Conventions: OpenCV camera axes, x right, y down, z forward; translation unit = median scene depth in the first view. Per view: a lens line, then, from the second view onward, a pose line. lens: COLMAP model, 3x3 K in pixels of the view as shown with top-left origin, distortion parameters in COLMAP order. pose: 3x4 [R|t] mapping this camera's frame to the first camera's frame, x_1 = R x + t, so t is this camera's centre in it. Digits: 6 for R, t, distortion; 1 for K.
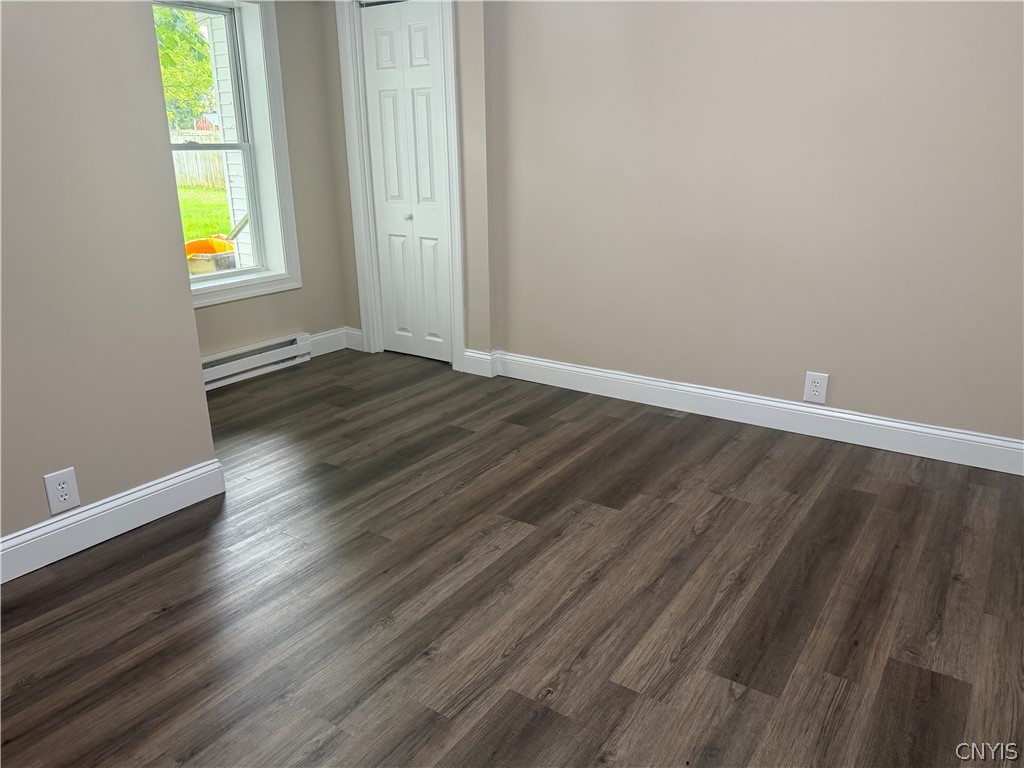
lens RADIAL K [[722.3, 0, 509.4], [0, 722.3, 382.7], [0, 0, 1]] dist [0.071489, -0.114447]
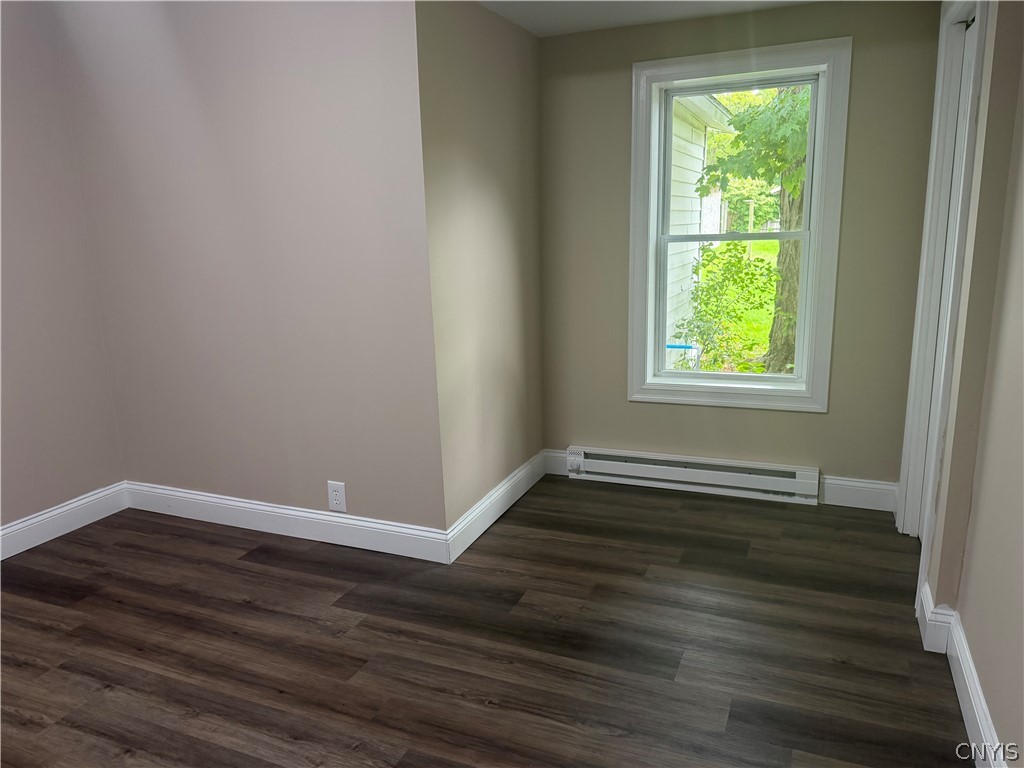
lens RADIAL K [[722.3, 0, 509.4], [0, 722.3, 382.7], [0, 0, 1]] dist [0.071489, -0.114447]
pose [[0.196995, 0.208165, -0.958050, 0.554402], [-0.274300, 0.949875, 0.149987, -0.271239], [0.941250, 0.233247, 0.244220, 0.721113]]
